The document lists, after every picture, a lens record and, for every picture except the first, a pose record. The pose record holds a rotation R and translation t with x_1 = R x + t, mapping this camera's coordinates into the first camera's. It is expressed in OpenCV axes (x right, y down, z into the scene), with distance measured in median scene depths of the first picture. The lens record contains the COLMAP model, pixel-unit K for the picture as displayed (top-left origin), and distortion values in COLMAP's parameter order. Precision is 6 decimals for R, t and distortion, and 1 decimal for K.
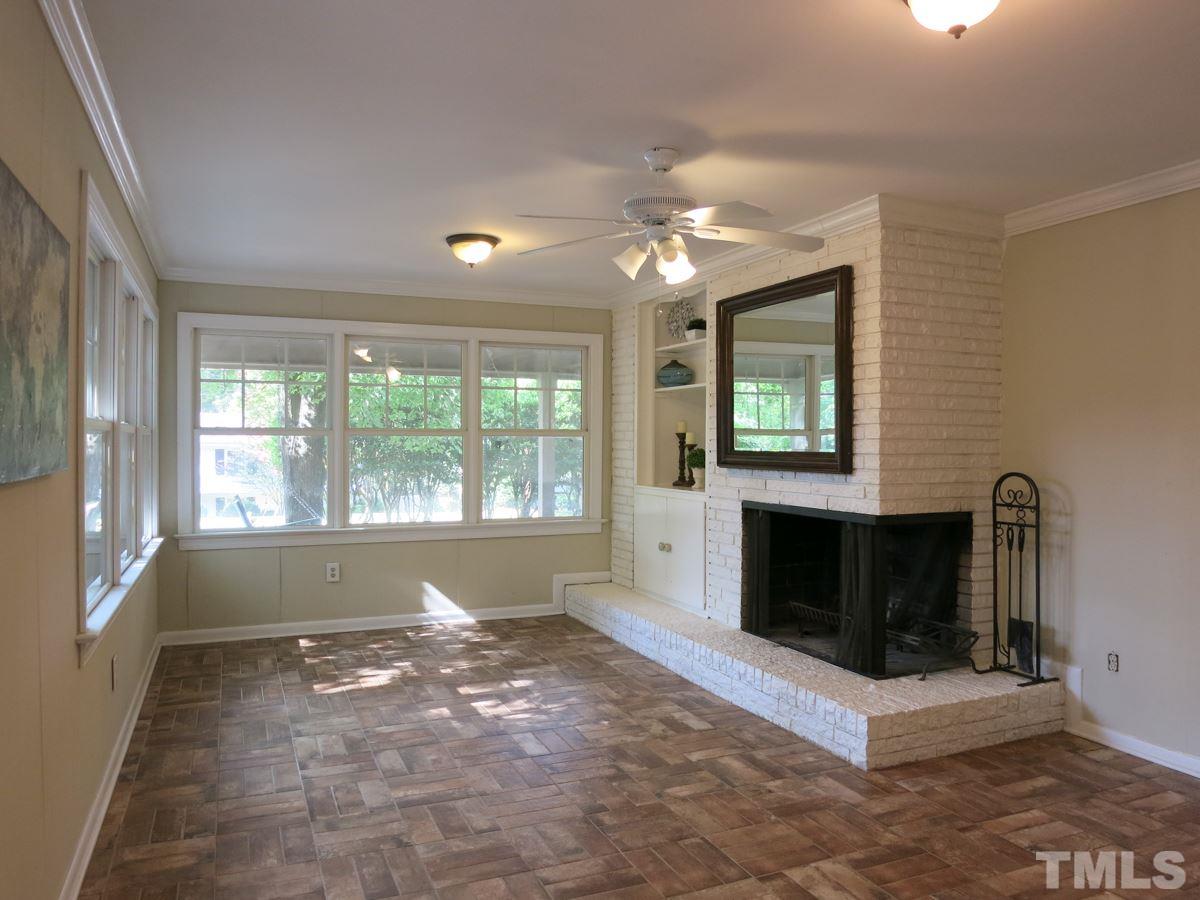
lens RADIAL K [[874.2, 0, 600.0], [0, 874.2, 450.0], [0, 0, 1]] dist [-0.036266, 0.000136]
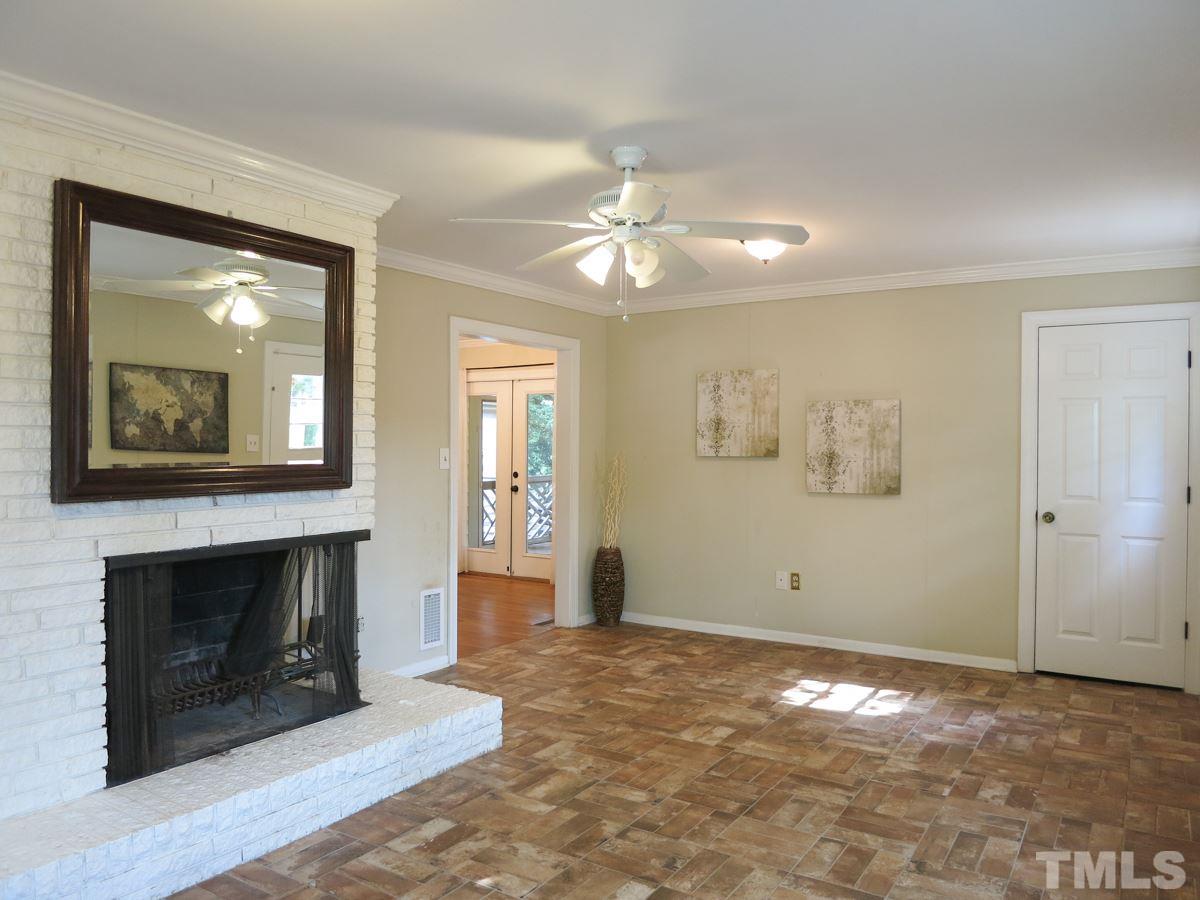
lens RADIAL K [[874.2, 0, 600.0], [0, 874.2, 450.0], [0, 0, 1]] dist [-0.036266, 0.000136]
pose [[-0.563201, -0.011736, 0.826237, -0.684581], [0.002211, 0.999874, 0.015709, -0.027629], [-0.826317, 0.010674, -0.563104, 1.524040]]
